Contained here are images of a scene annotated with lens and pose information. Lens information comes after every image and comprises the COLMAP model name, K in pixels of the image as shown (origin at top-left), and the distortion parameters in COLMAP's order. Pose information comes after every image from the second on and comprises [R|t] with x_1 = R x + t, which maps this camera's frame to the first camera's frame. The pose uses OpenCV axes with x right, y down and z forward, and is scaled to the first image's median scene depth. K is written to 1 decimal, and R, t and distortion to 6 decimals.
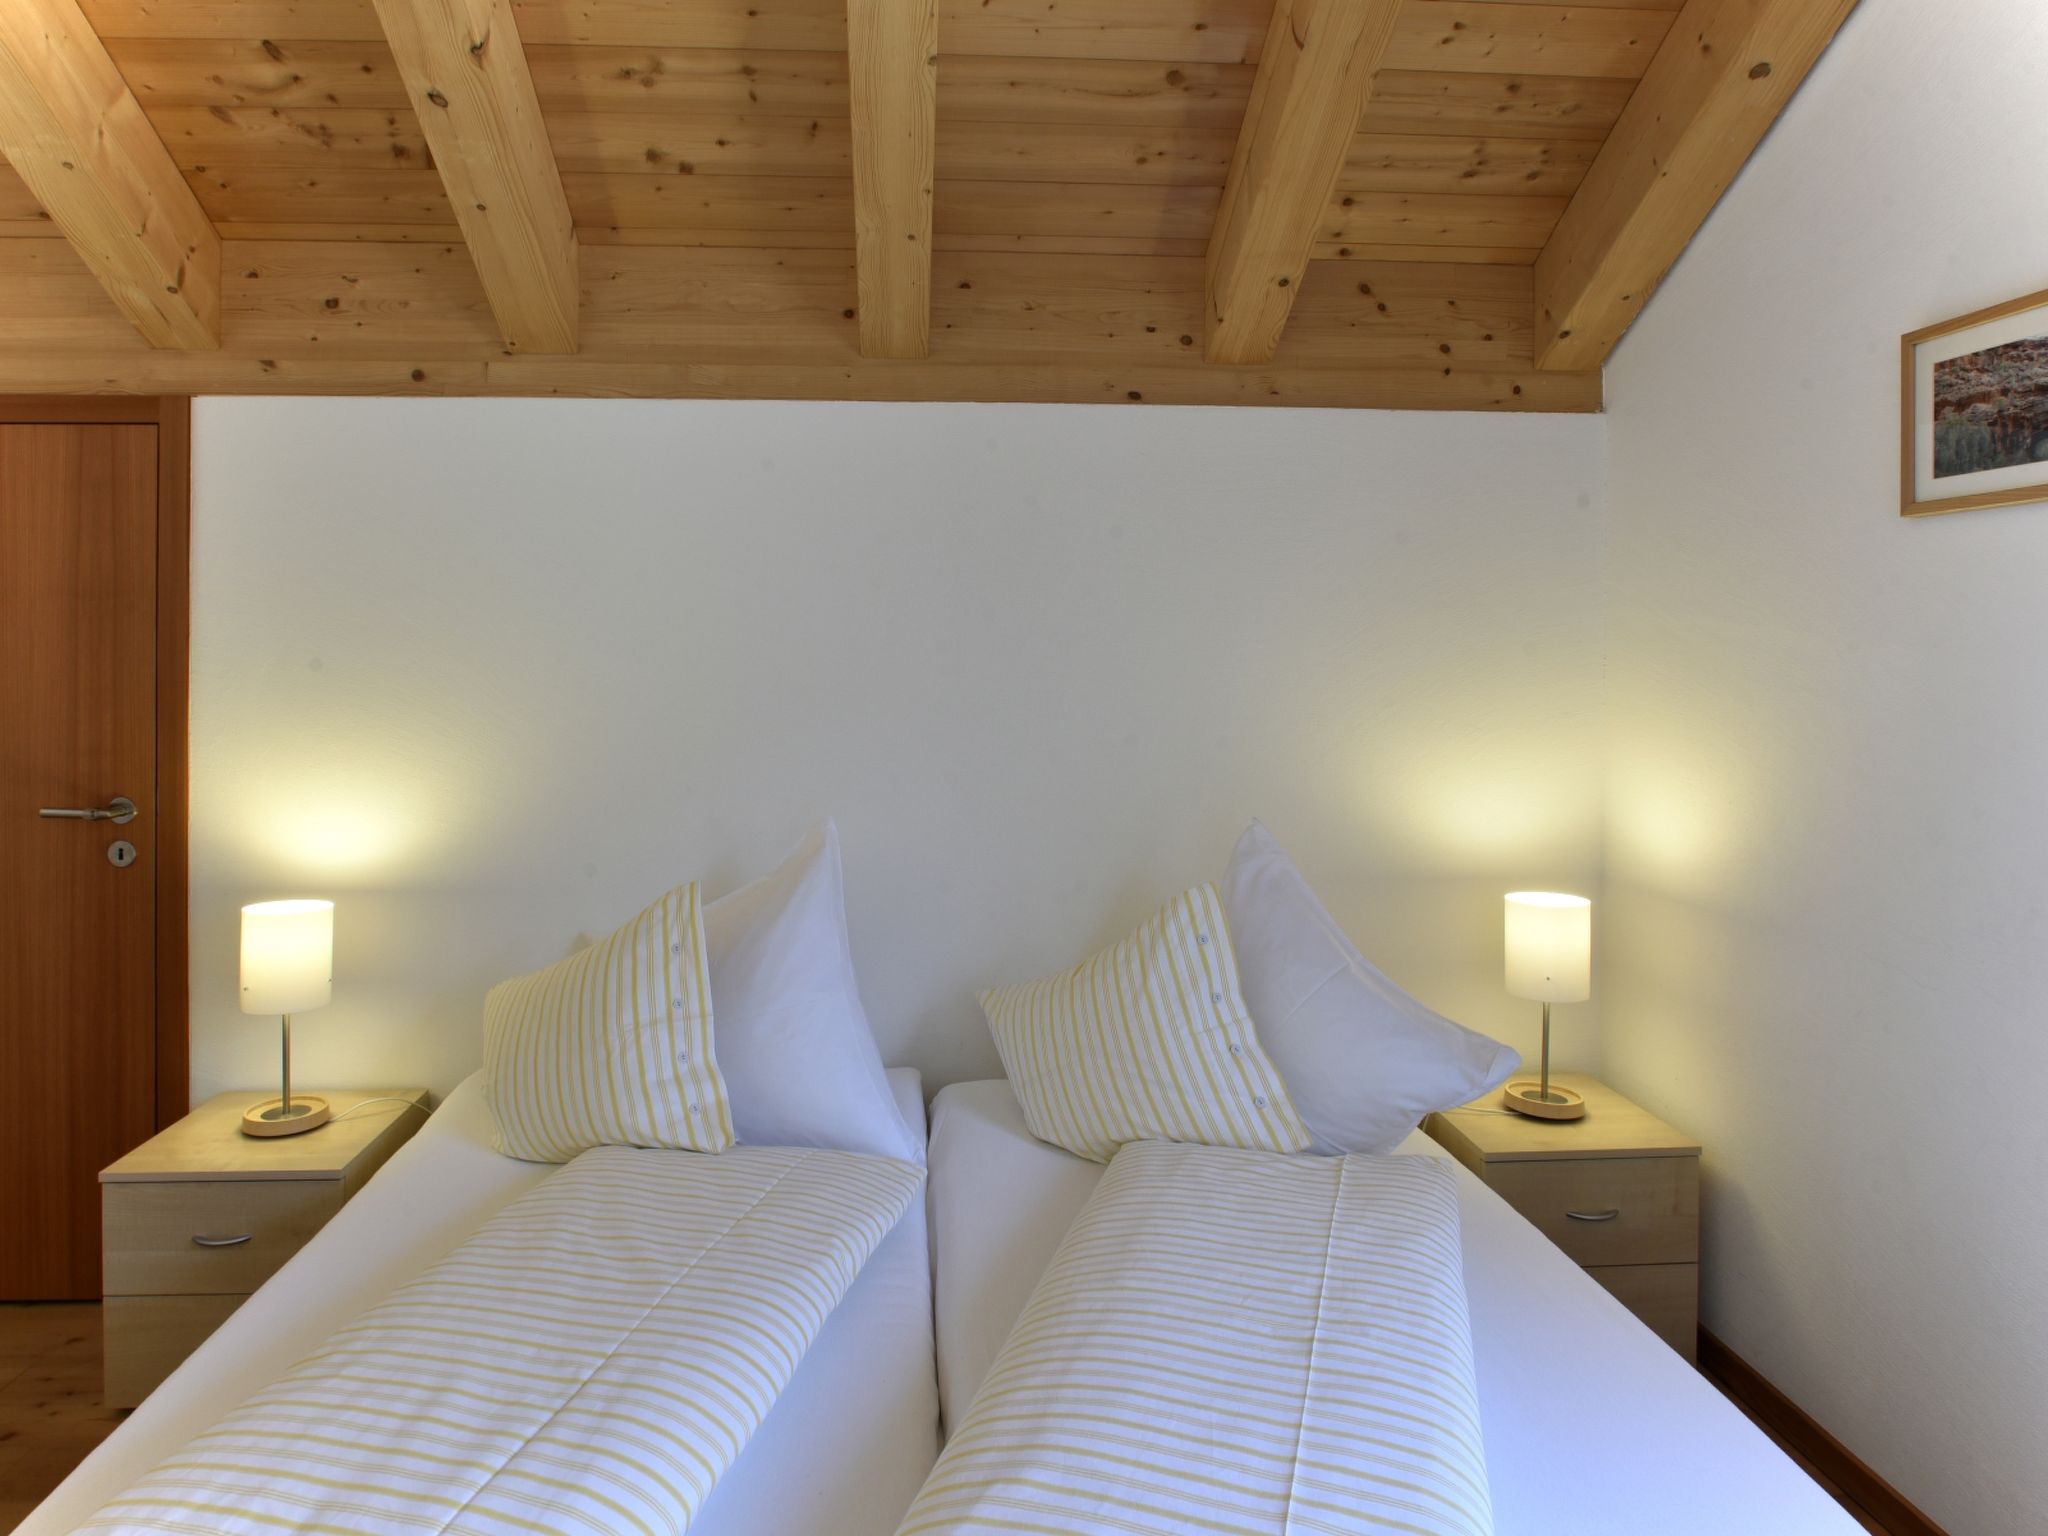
lens RADIAL K [[1308.8, 0, 1020.2], [0, 1308.8, 642.8], [0, 0, 1]] dist [-0.020029, -0.001306]
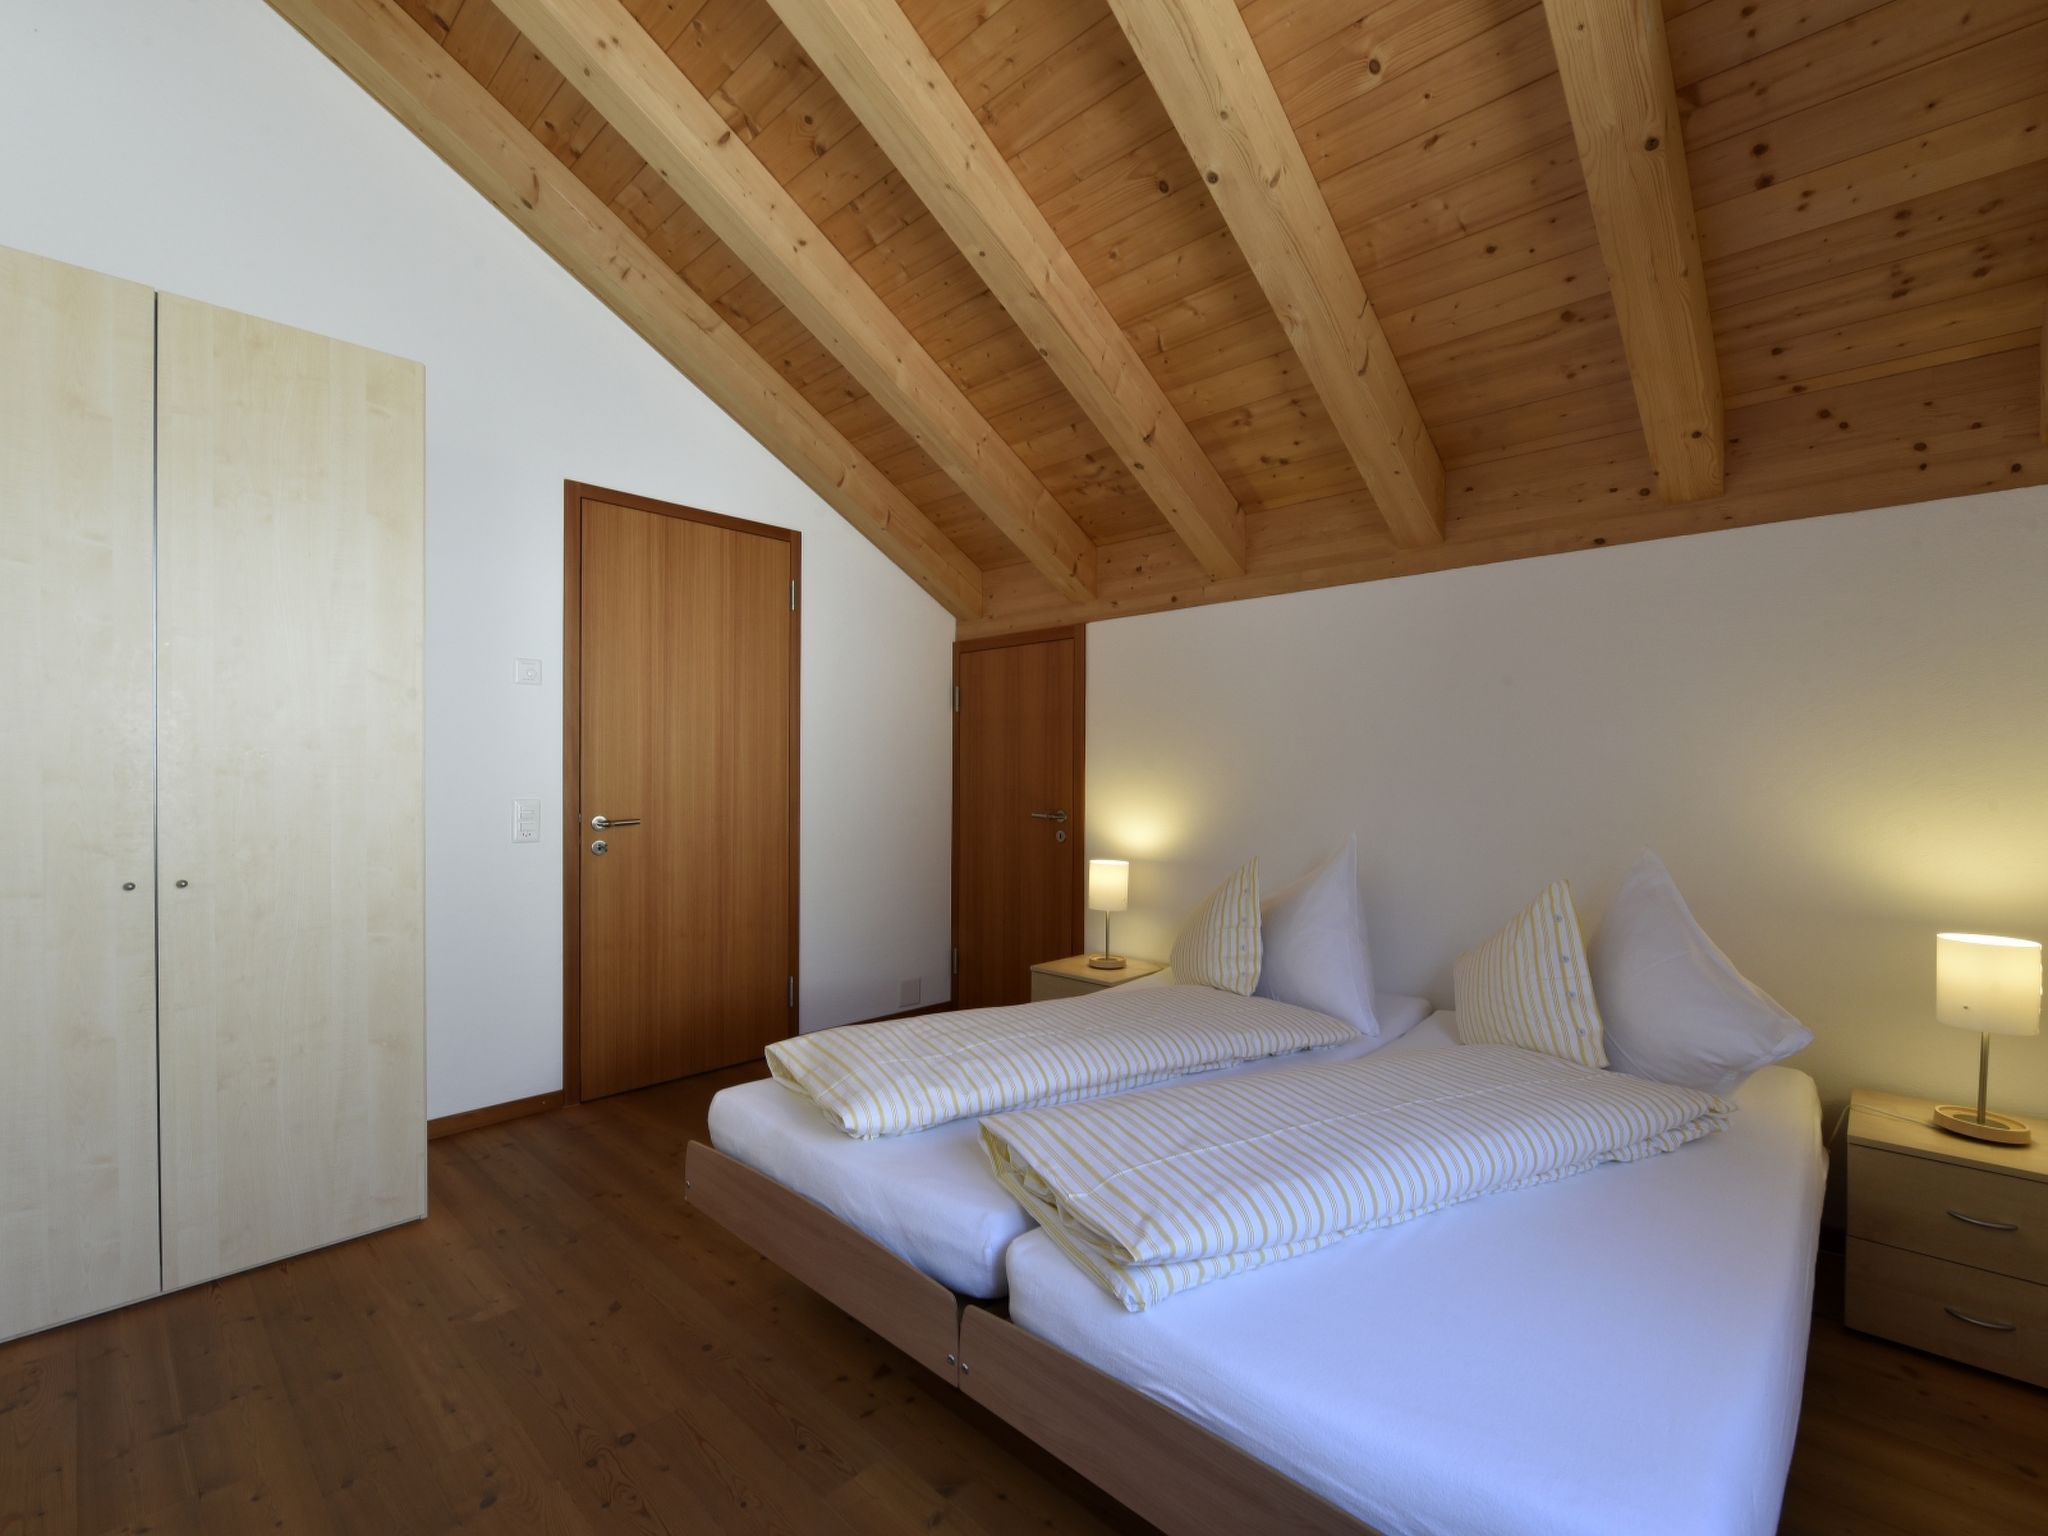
lens RADIAL K [[906.8, 0, 1024.0], [0, 906.8, 768.0], [0, 0, 1]] dist [-0.000966, -0.000430]
pose [[0.682241, -0.003552, -0.731118, 0.410691], [0.003388, 0.999993, -0.001696, 0.053219], [0.731119, -0.001320, 0.682249, -0.097801]]
